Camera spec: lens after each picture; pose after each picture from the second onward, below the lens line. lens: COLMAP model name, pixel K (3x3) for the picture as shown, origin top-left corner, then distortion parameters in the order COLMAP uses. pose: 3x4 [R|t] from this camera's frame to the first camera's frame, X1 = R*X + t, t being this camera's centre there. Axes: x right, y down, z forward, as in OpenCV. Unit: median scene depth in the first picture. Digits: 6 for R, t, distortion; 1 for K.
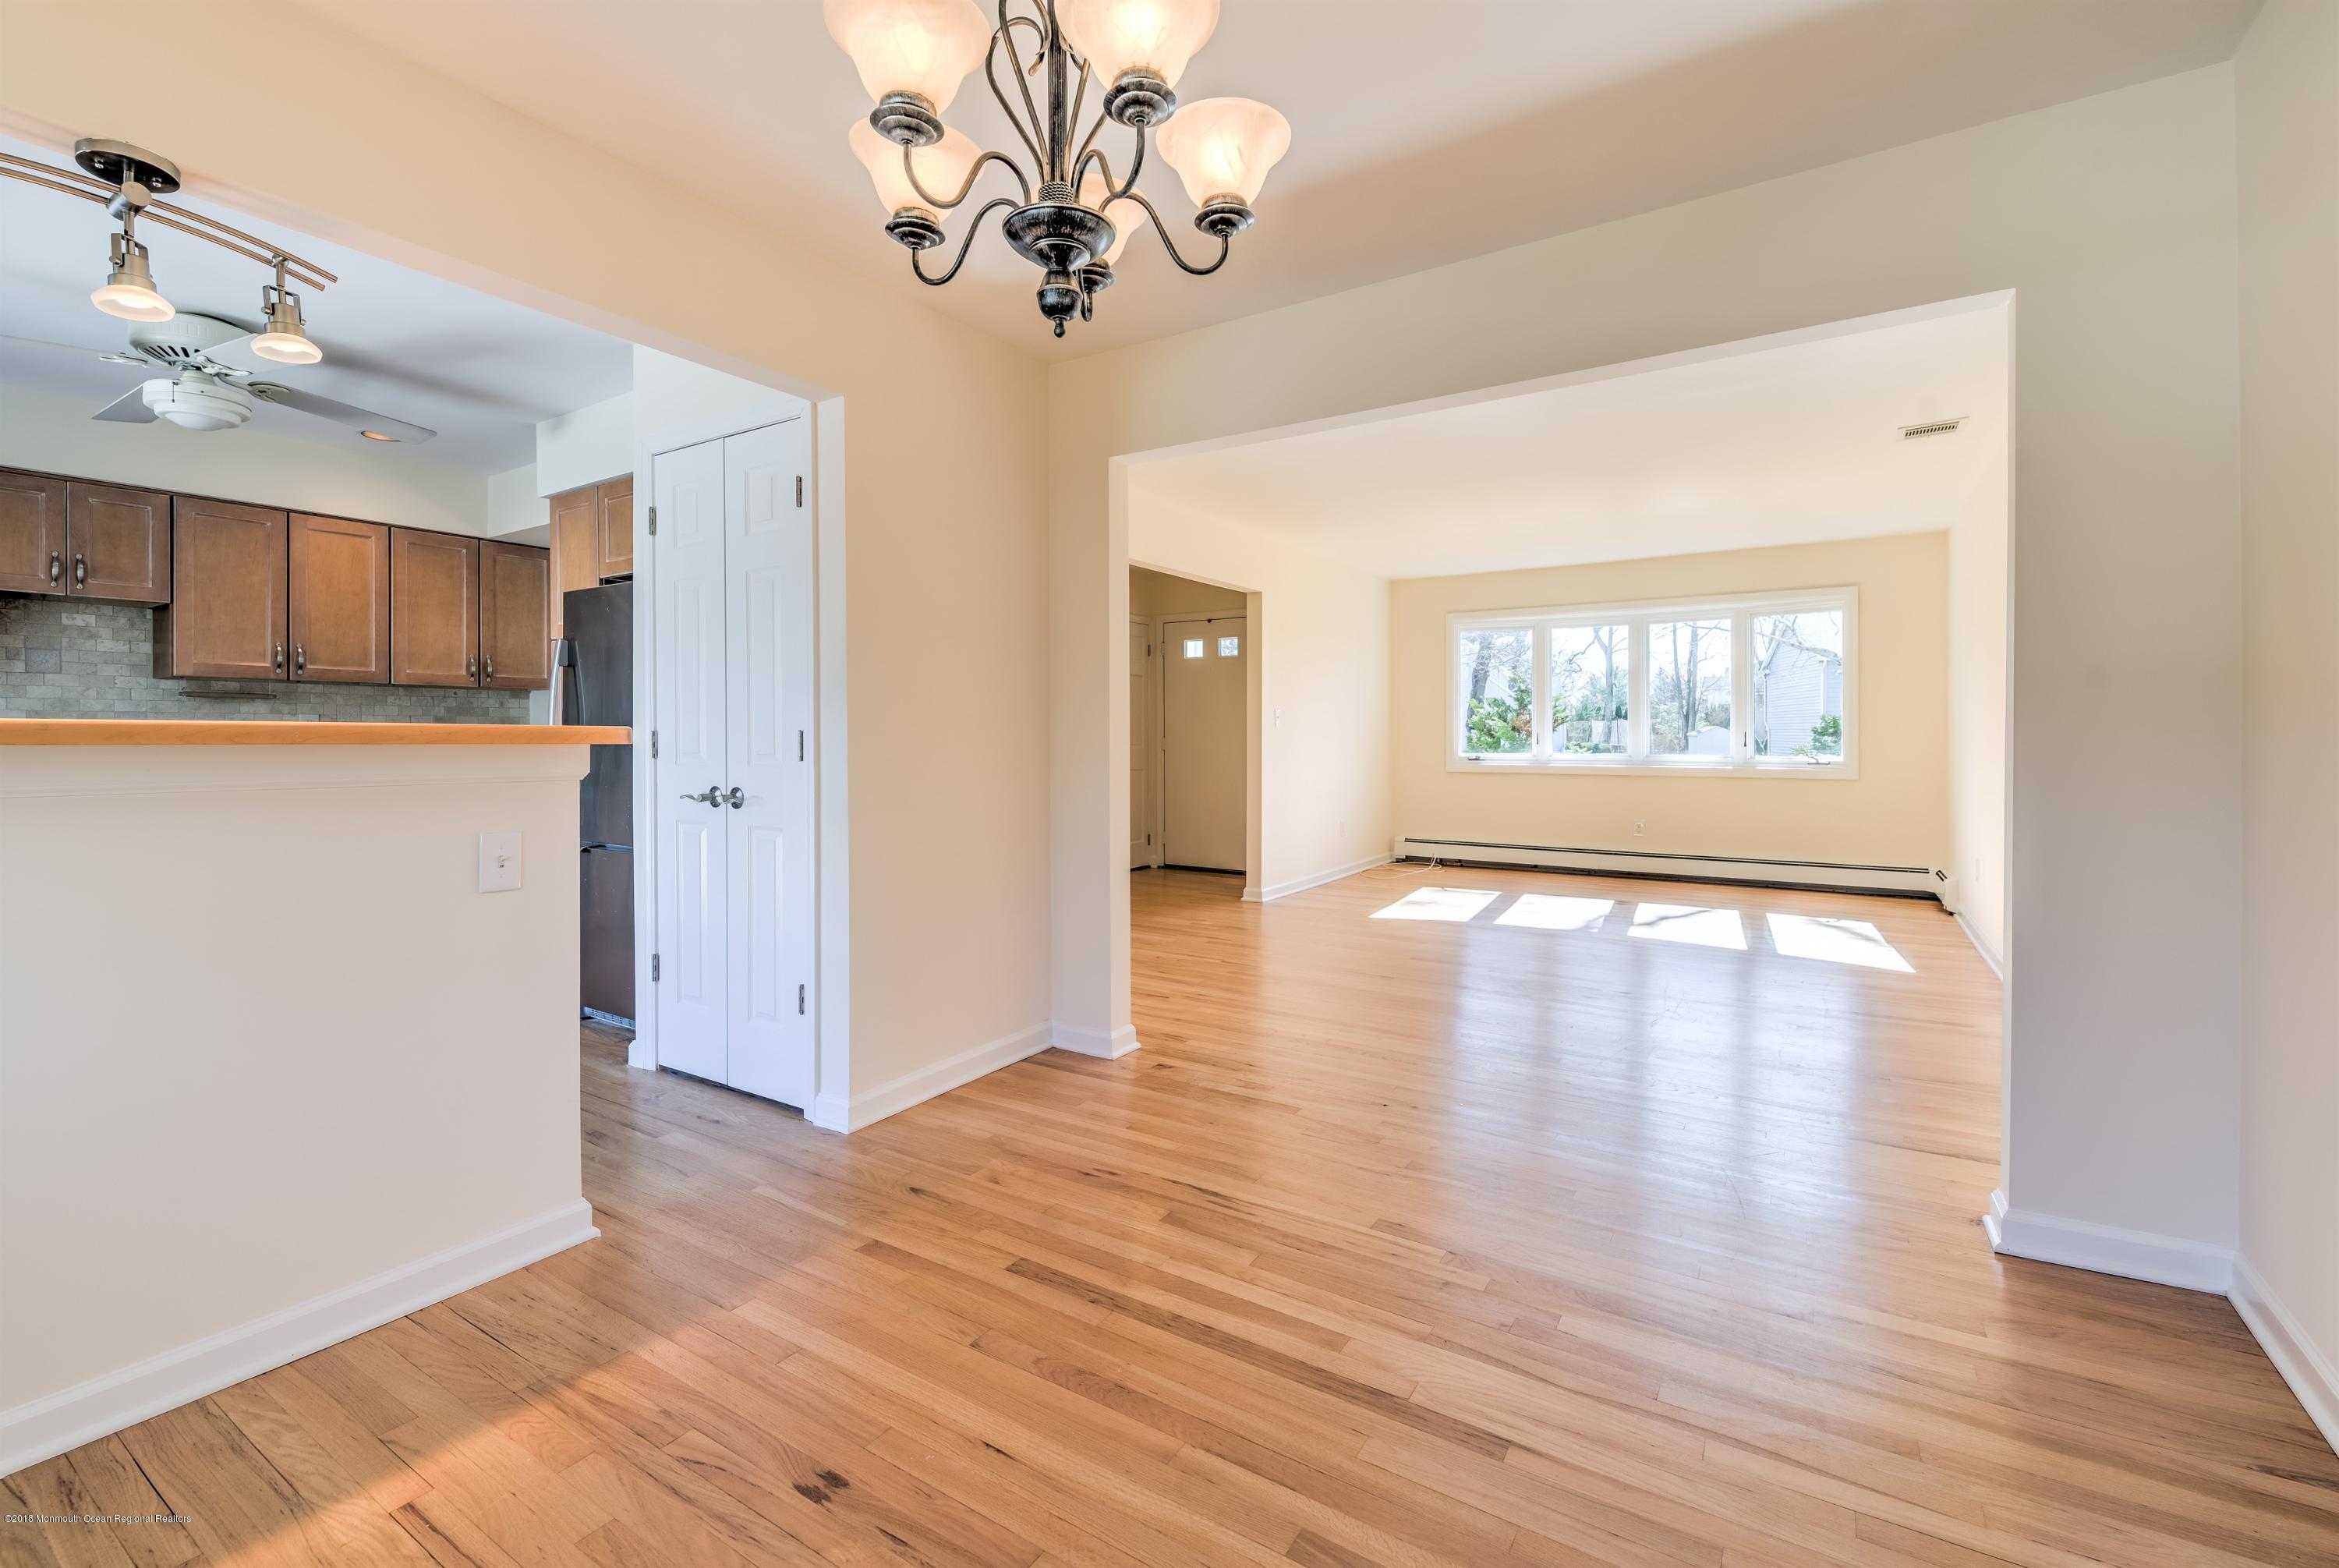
lens RADIAL K [[1009.3, 0, 1166.7], [0, 1009.3, 754.7], [0, 0, 1]] dist [-0.003815, -0.001865]
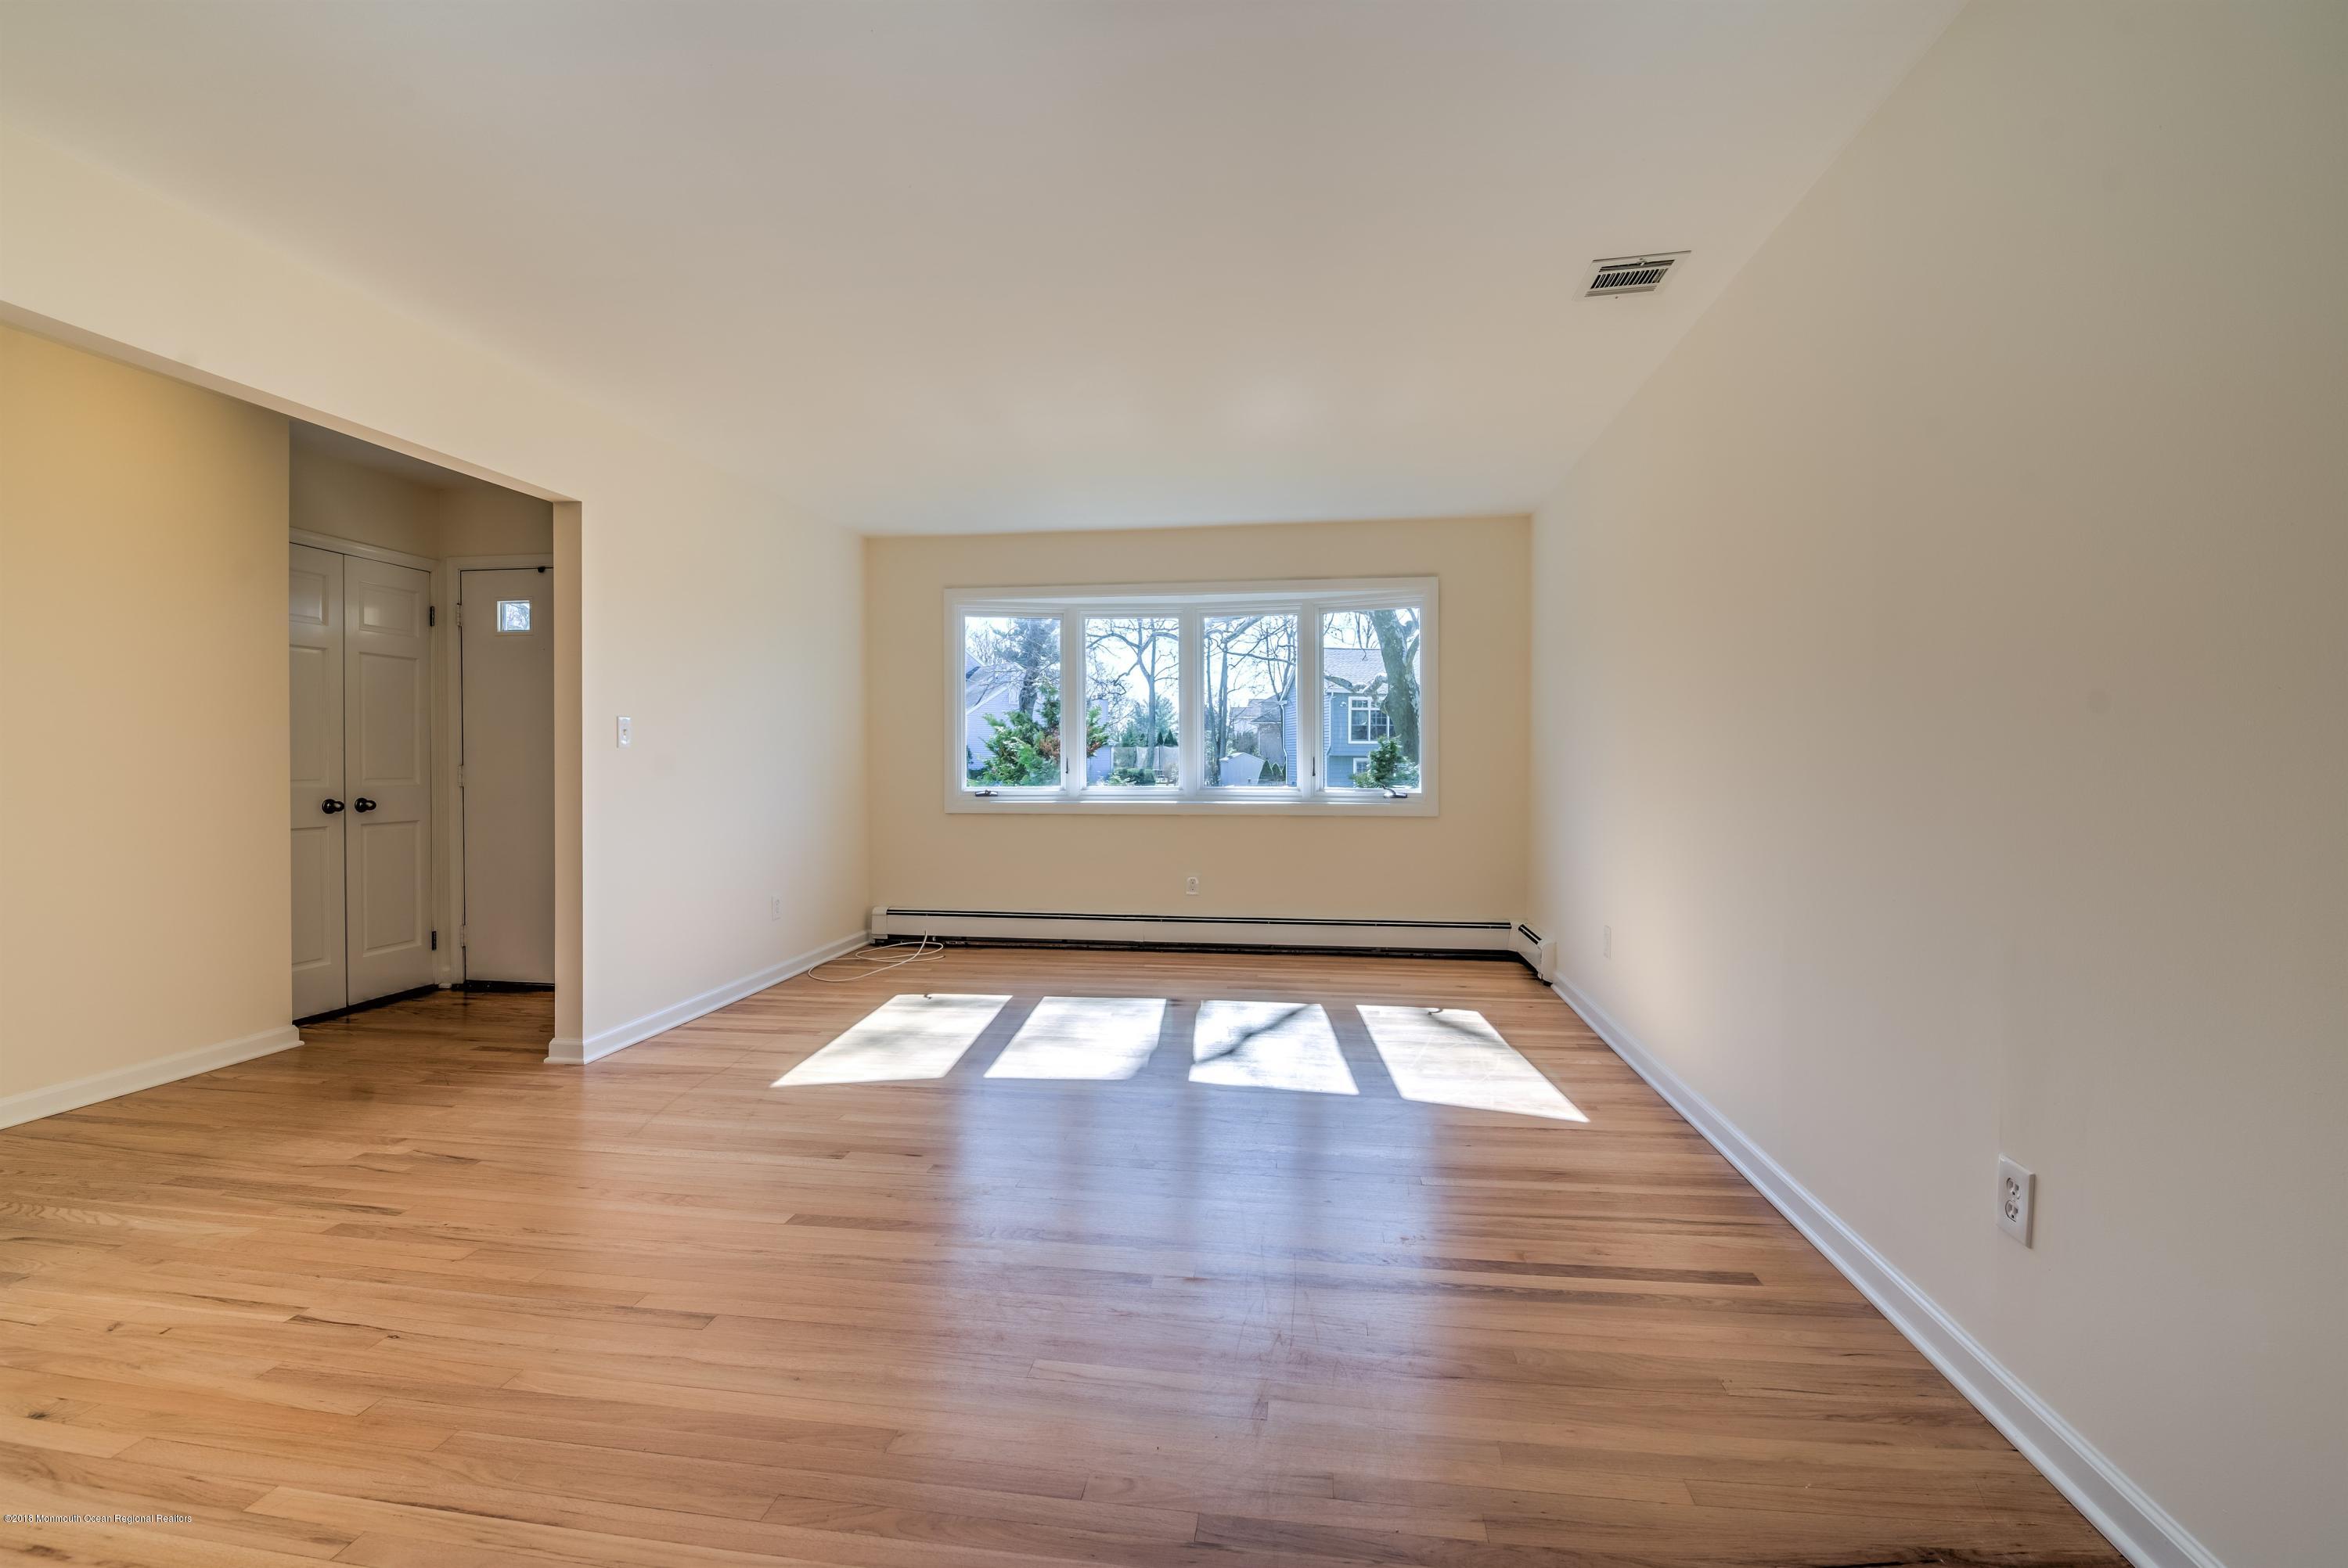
lens RADIAL K [[1013.0, 0, 1169.6], [0, 1013.0, 777.2], [0, 0, 1]] dist [-0.003815, -0.001865]
pose [[0.908425, -0.004998, 0.418017, 0.123152], [0.006102, 0.999981, -0.001304, -0.006389], [-0.418003, 0.003735, 0.908438, 0.288467]]
